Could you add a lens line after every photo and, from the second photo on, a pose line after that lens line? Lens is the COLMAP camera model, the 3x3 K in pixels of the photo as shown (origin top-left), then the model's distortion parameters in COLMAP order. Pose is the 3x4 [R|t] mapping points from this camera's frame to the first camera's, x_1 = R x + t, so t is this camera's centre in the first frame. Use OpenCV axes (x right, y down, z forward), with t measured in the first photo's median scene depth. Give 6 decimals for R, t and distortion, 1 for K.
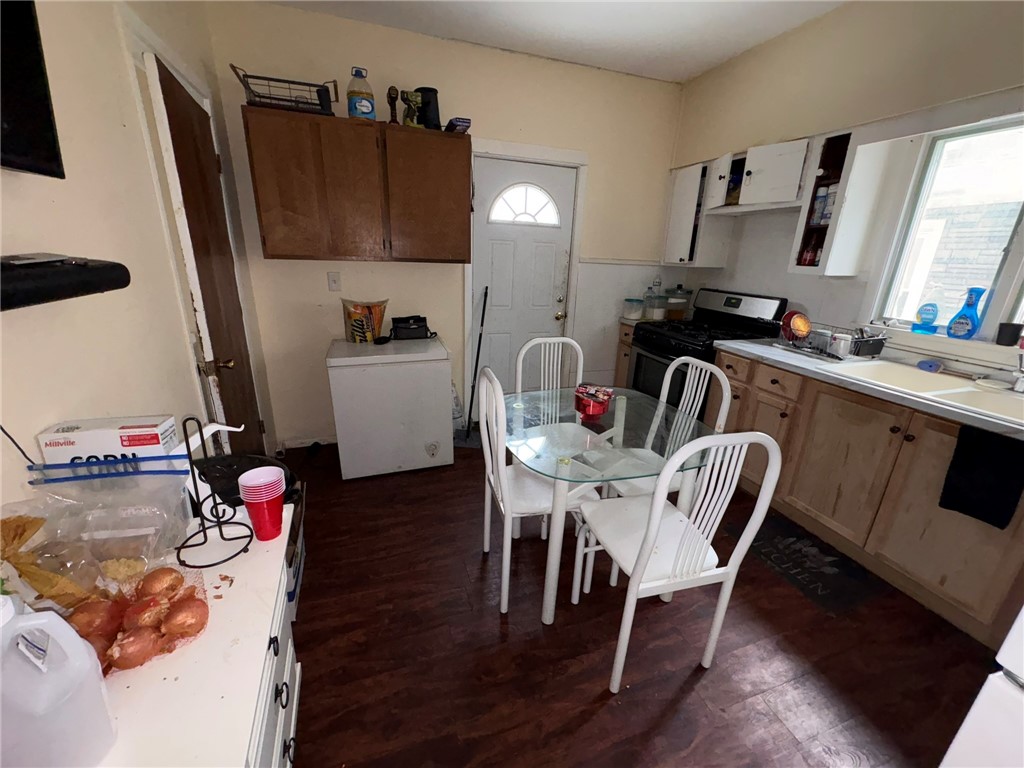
lens RADIAL K [[408.4, 0, 508.3], [0, 408.4, 385.6], [0, 0, 1]] dist [-0.001421, 0.000633]
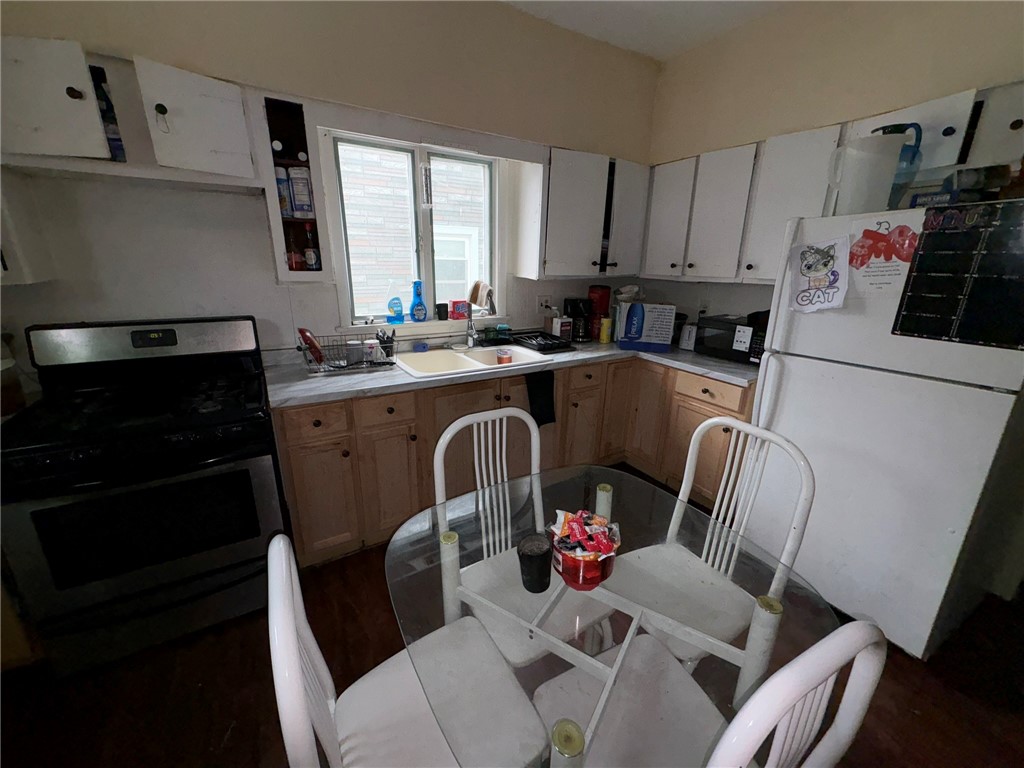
lens RADIAL K [[408.4, 0, 510.9], [0, 408.4, 384.5], [0, 0, 1]] dist [-0.001421, 0.000633]
pose [[-0.211015, -0.315475, 0.925174, -0.156609], [0.288302, 0.884295, 0.367292, -0.300158], [-0.933999, 0.344234, -0.095648, 0.857593]]
